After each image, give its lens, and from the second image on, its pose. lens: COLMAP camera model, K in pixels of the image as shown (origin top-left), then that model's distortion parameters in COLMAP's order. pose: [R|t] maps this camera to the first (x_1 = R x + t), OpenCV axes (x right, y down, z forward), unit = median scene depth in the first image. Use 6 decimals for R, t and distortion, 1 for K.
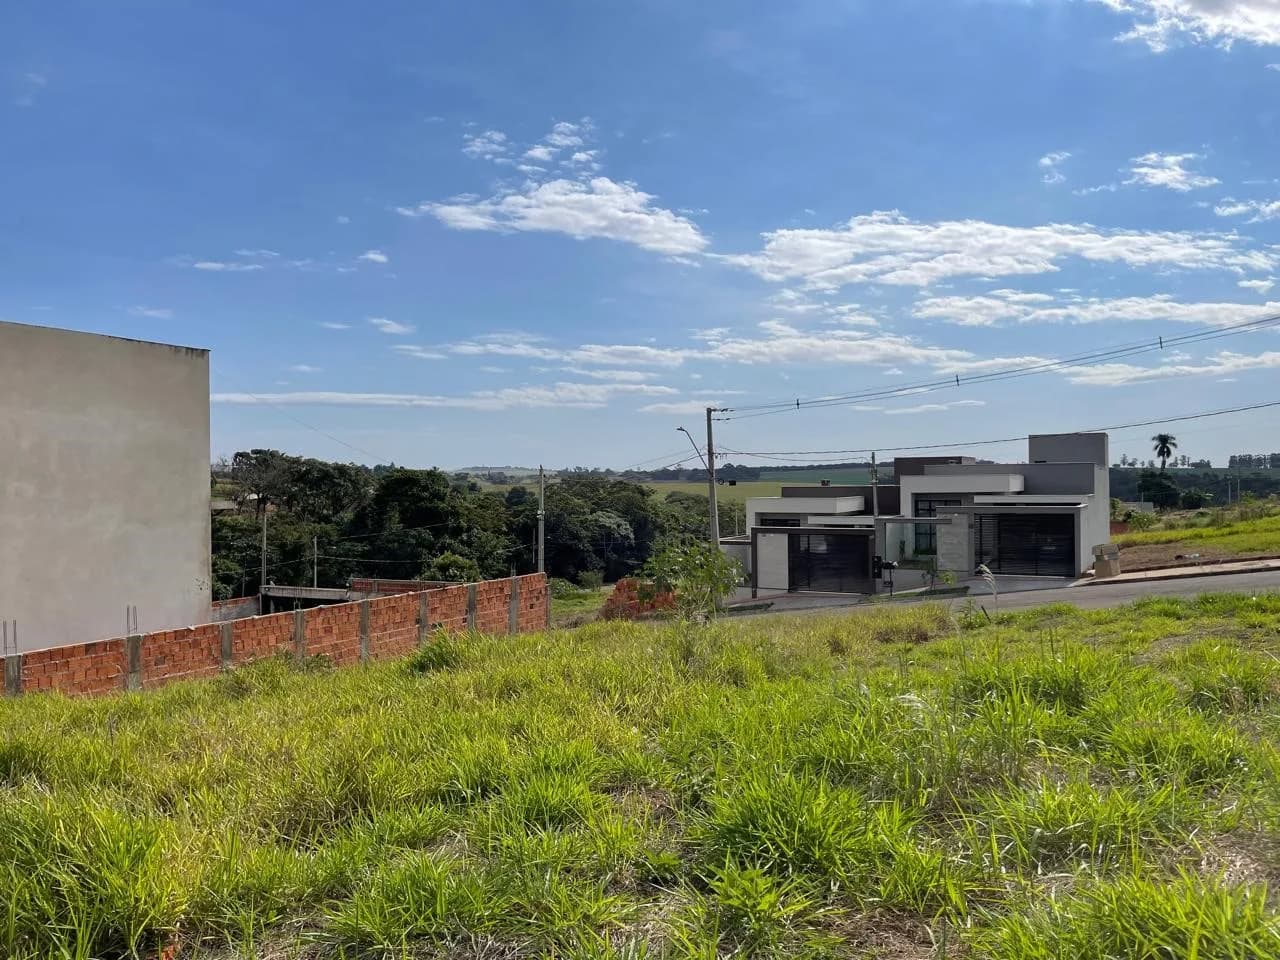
lens RADIAL K [[1297.6, 0, 640.0], [0, 1297.6, 480.0], [0, 0, 1]] dist [0.111752, -0.140910]
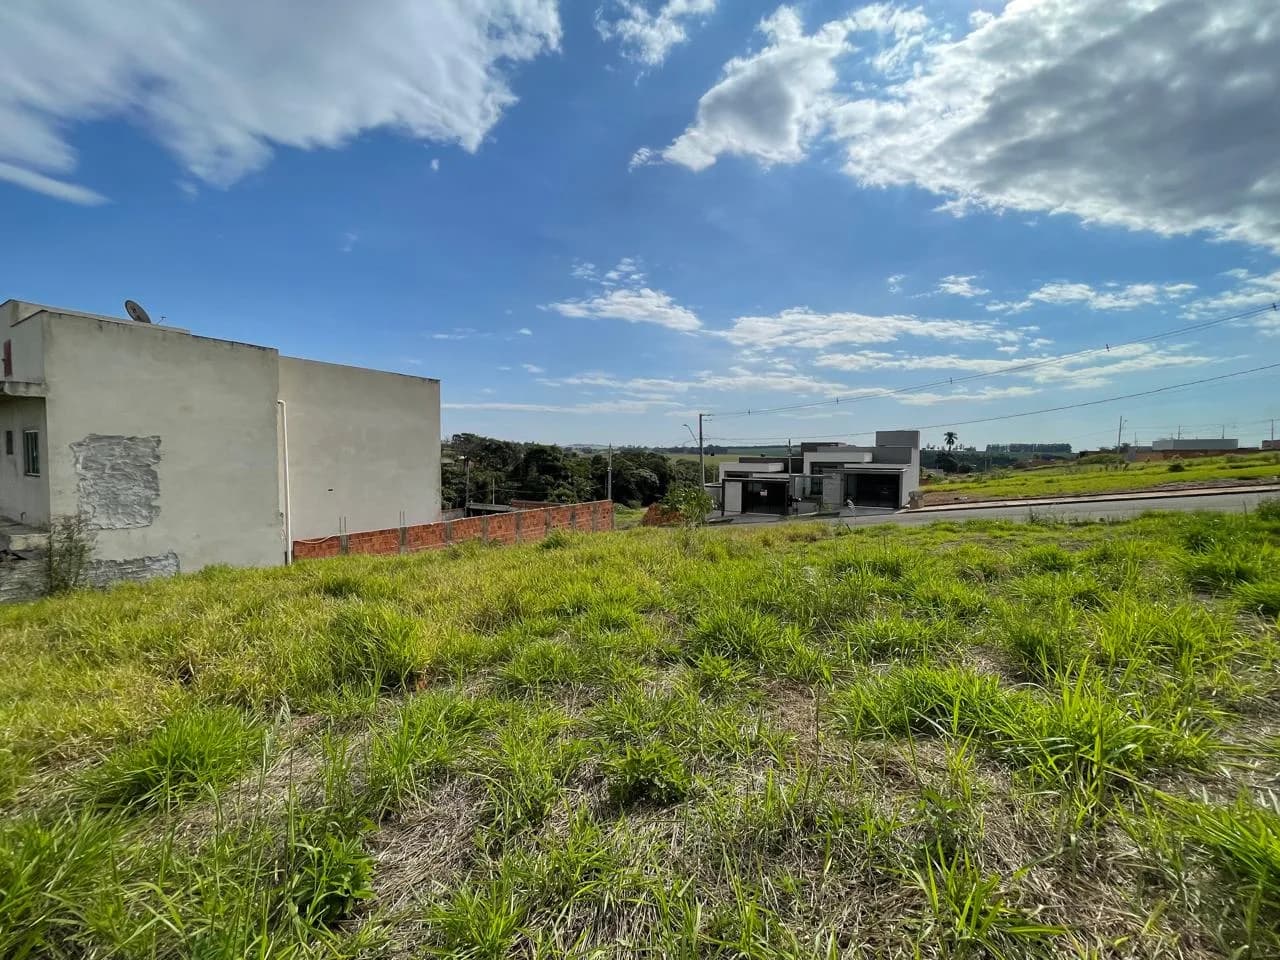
lens RADIAL K [[952.1, 0, 618.4], [0, 952.1, 485.3], [0, 0, 1]] dist [0.057175, -0.079798]
pose [[0.996647, 0.024596, -0.078031, 0.043906], [-0.016723, 0.994847, 0.099997, -0.087657], [0.080089, -0.098356, 0.991923, -0.369814]]
